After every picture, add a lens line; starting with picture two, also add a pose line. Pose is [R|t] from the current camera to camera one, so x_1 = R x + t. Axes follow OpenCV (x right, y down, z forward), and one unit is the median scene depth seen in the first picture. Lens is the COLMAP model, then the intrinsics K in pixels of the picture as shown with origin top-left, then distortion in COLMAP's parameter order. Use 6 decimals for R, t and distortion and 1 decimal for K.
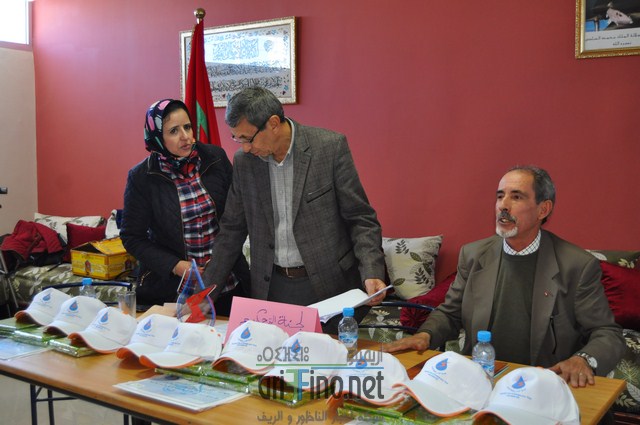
lens RADIAL K [[709.0, 0, 319.5], [0, 709.0, 212.1], [0, 0, 1]] dist [0.025032, 0.000000]
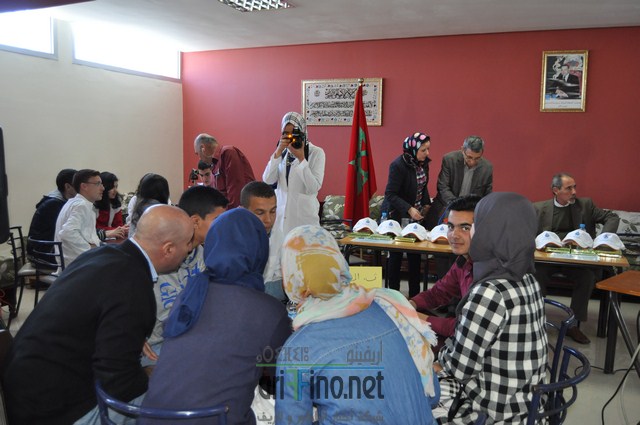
lens RADIAL K [[565.3, 0, 320.5], [0, 565.3, 213.4], [0, 0, 1]] dist [-0.014269, 0.000548]
pose [[0.979393, -0.003467, 0.201934, -0.597591], [-0.004562, 0.999218, 0.039285, 0.017211], [-0.201912, -0.039397, 0.978611, -0.484276]]
